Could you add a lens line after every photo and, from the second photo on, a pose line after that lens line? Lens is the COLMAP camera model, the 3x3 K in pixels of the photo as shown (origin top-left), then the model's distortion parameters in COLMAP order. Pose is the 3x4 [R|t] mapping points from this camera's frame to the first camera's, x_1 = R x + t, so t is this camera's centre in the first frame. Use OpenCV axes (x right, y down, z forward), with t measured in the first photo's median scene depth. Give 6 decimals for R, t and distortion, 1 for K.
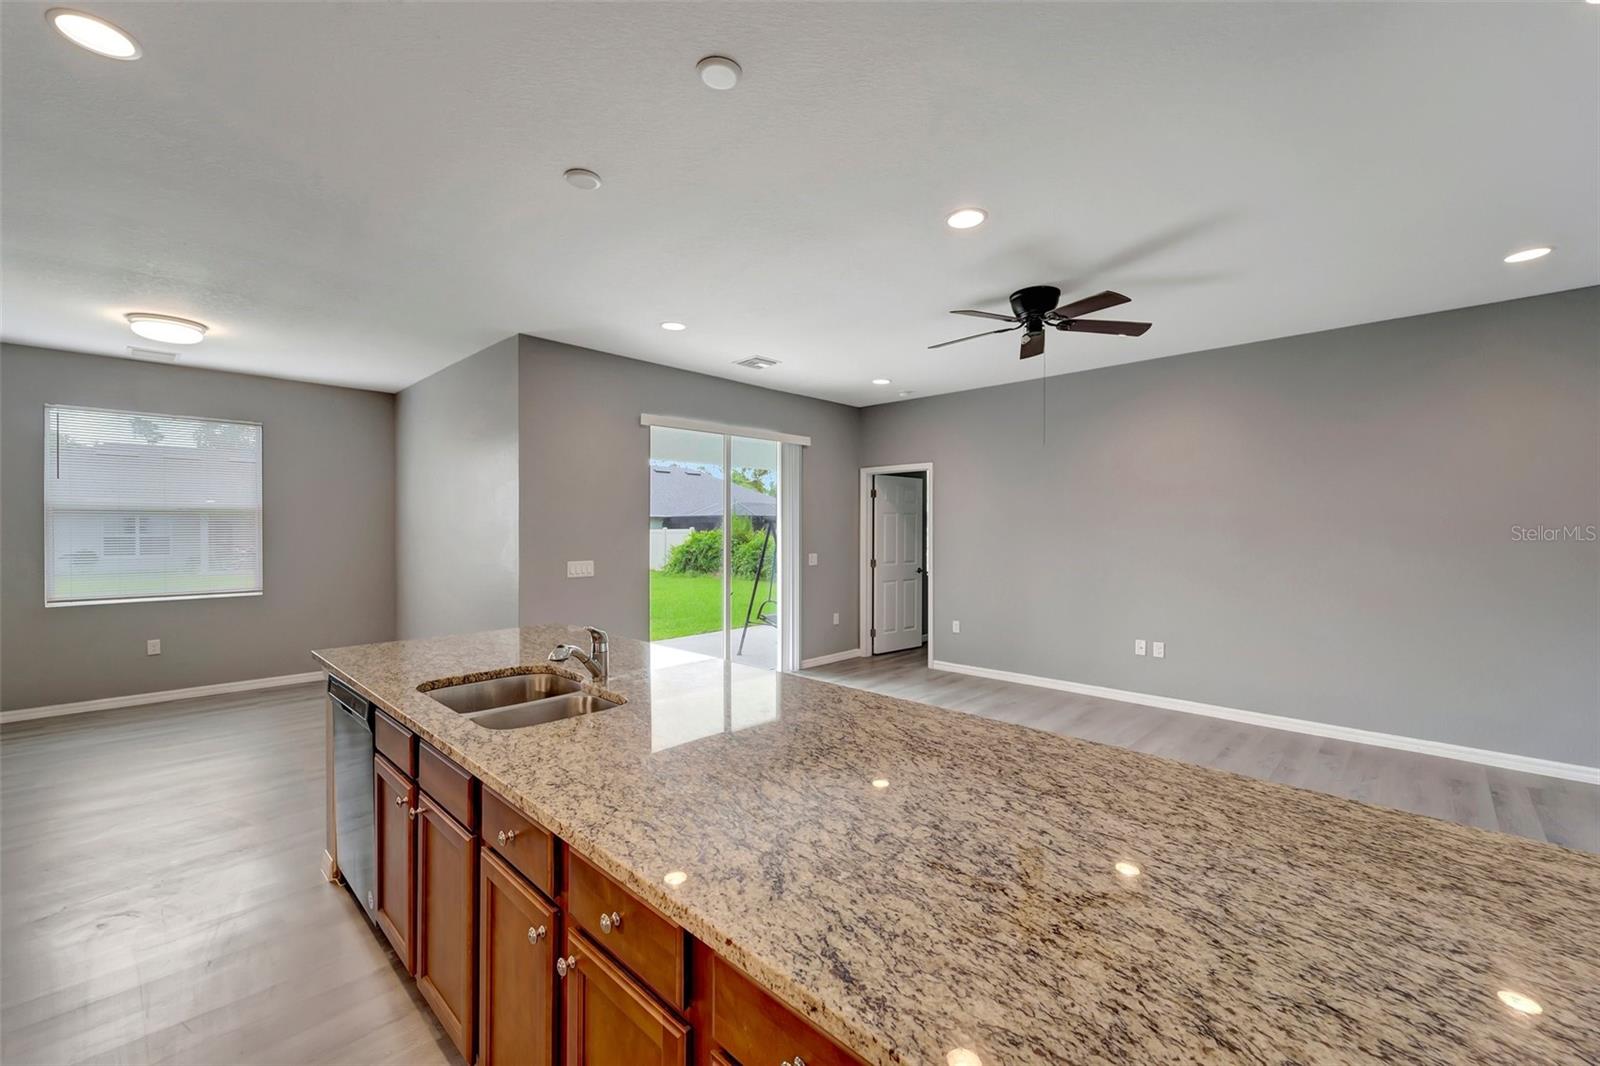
lens RADIAL K [[649.1, 0, 800.0], [0, 649.1, 533.0], [0, 0, 1]] dist [-0.000163, -0.000048]
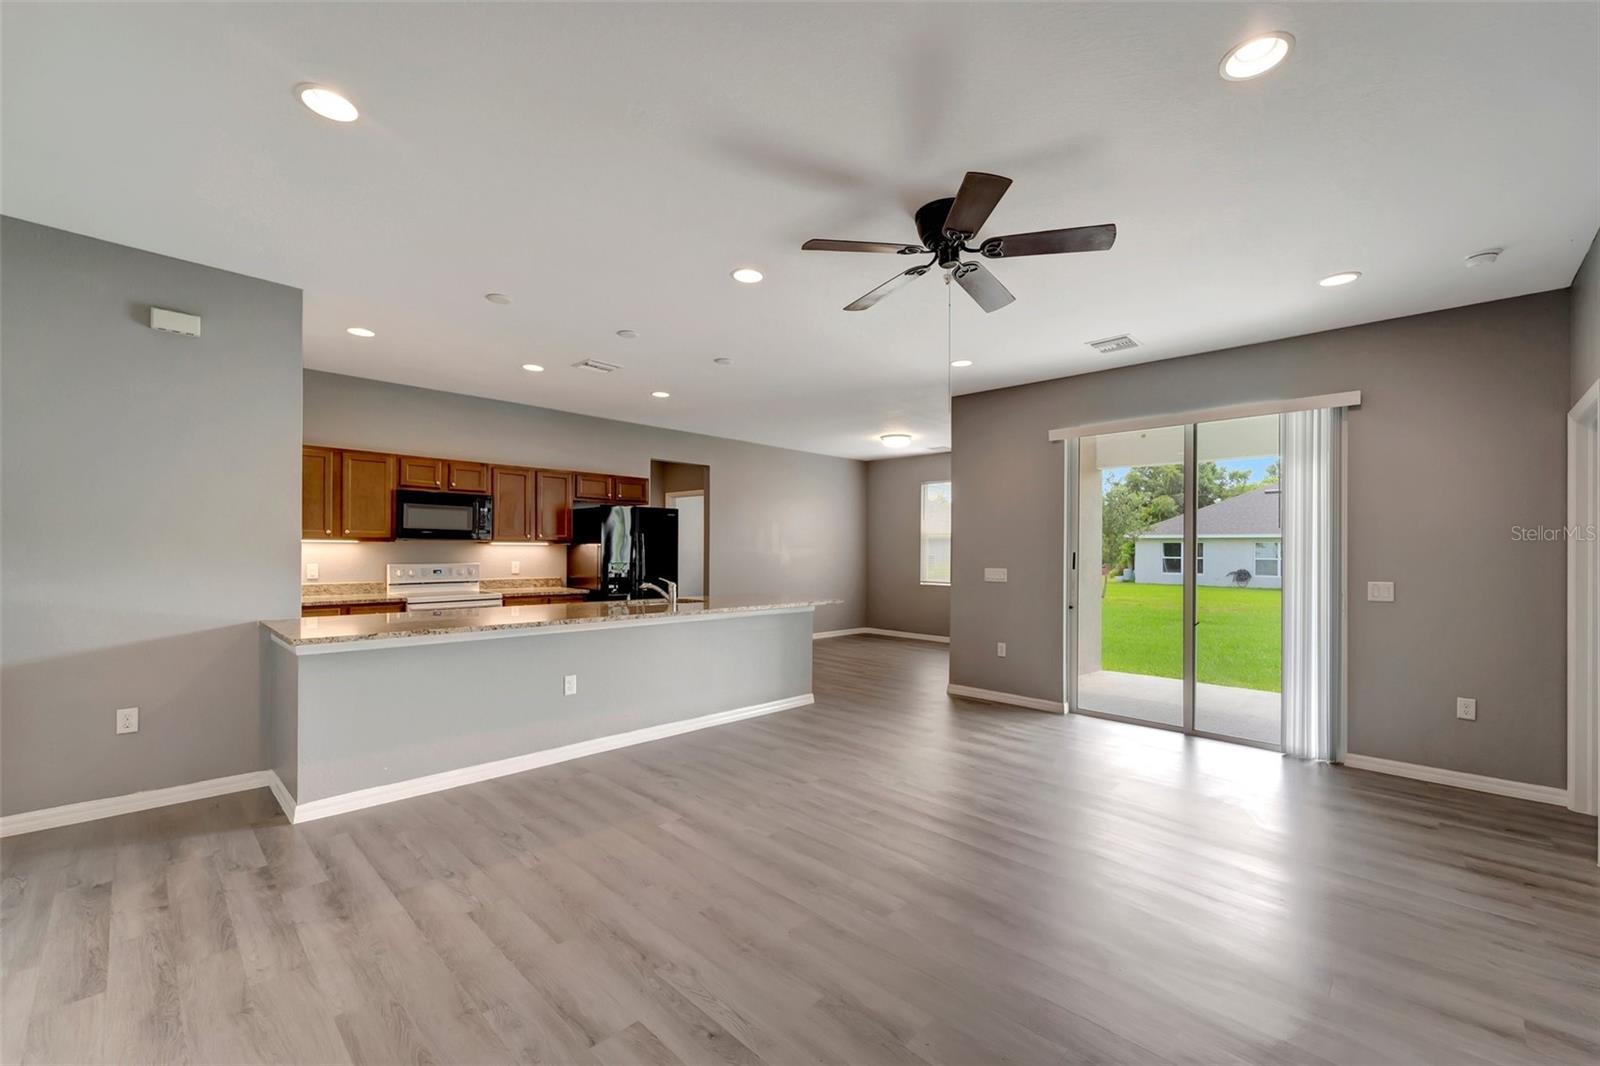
lens RADIAL K [[654.2, 0, 798.9], [0, 654.2, 548.2], [0, 0, 1]] dist [0.000161, 0.000015]
pose [[-0.006835, -0.003873, -0.999969, 0.794551], [-0.018128, 0.999829, -0.003748, 0.016971], [0.999812, 0.018102, -0.006904, 0.599406]]
